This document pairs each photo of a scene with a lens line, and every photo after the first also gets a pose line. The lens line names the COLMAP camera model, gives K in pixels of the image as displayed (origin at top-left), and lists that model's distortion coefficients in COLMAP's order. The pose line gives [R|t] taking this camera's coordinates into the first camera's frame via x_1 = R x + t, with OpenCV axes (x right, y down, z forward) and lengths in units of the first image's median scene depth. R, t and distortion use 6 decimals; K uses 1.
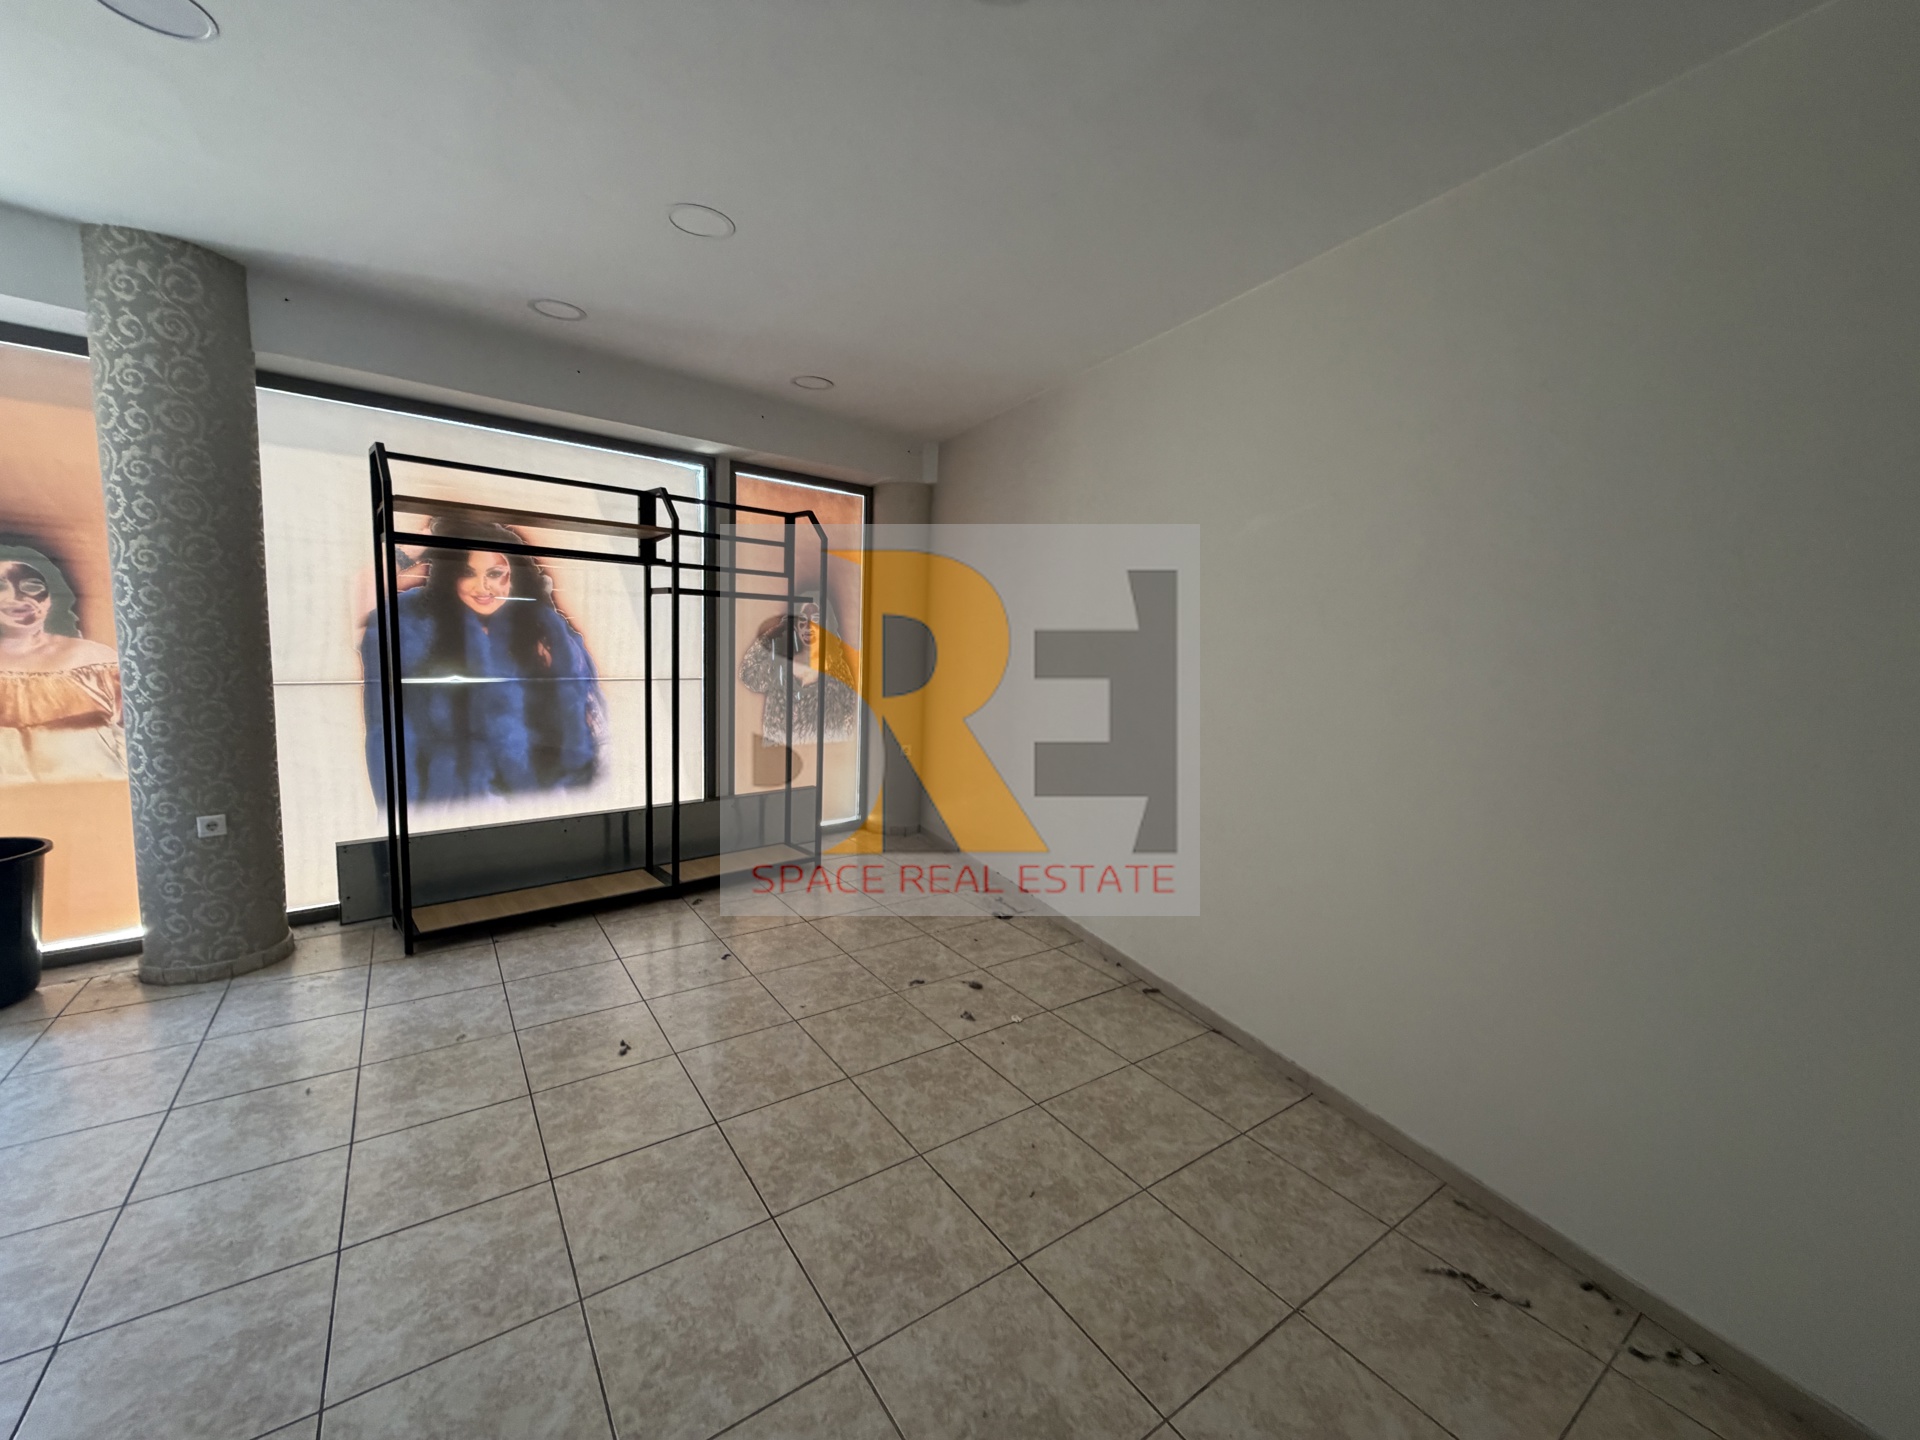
lens RADIAL K [[765.9, 0, 959.1], [0, 765.9, 726.7], [0, 0, 1]] dist [-0.001451, 0.000232]
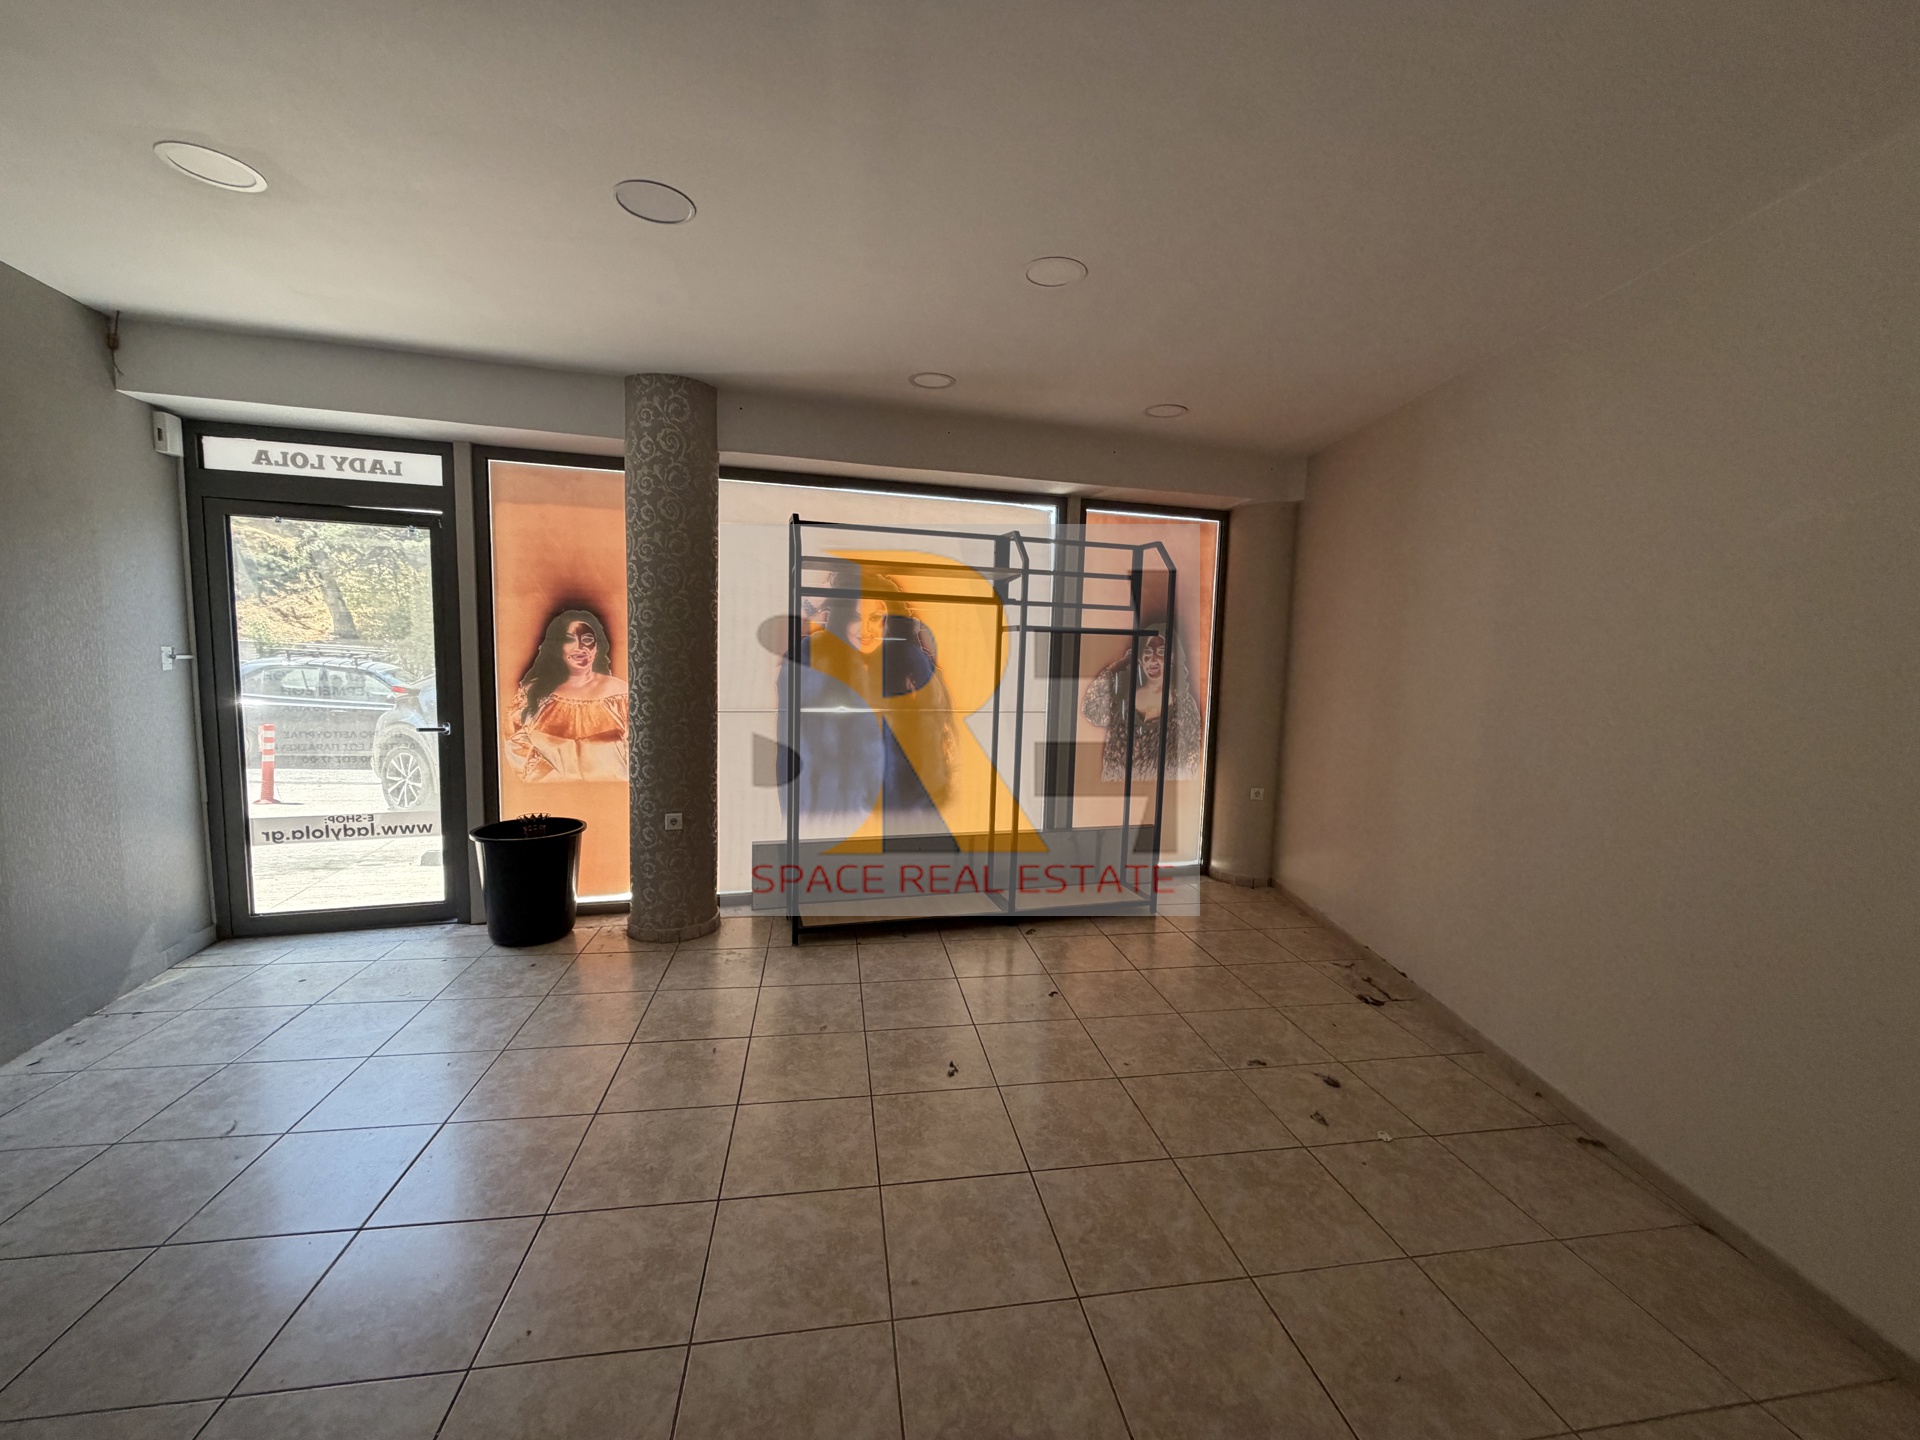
lens RADIAL K [[768.2, 0, 957.9], [0, 768.2, 725.9], [0, 0, 1]] dist [0.001723, 0.000156]
pose [[0.900712, 0.028436, -0.433486, 0.007728], [-0.045072, 0.998587, -0.028147, -0.015458], [0.432073, 0.044890, 0.900721, 0.036104]]
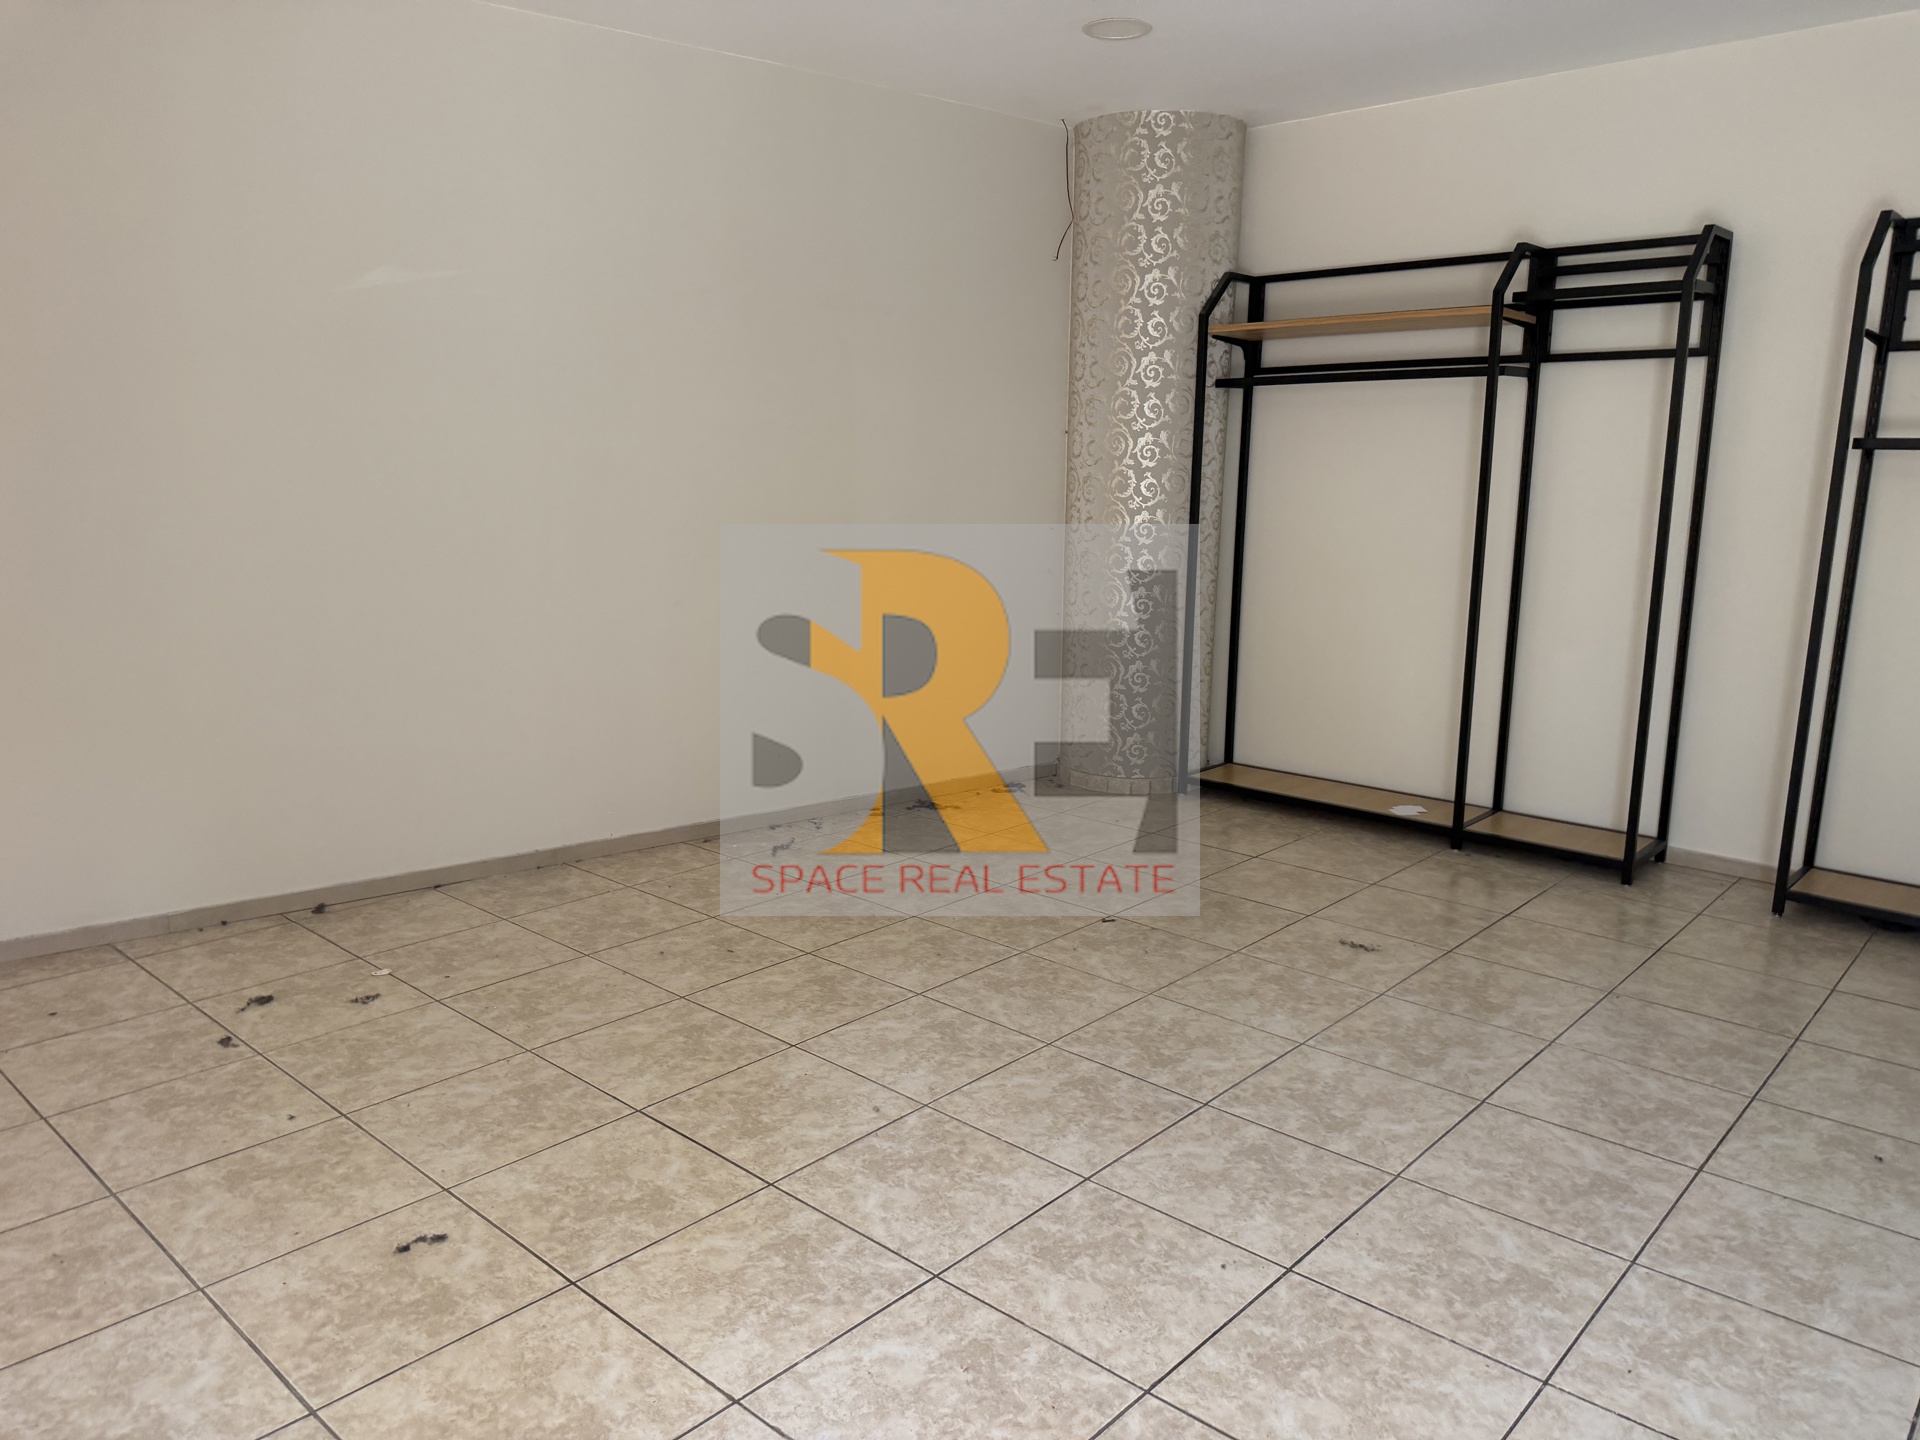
lens RADIAL K [[1329.5, 0, 959.0], [0, 1329.5, 709.1], [0, 0, 1]] dist [0.108945, -0.159584]
pose [[-0.212236, -0.223440, 0.951331, -1.163817], [0.106674, 0.962394, 0.249836, -0.102887], [-0.971379, 0.154507, -0.180419, 0.676381]]
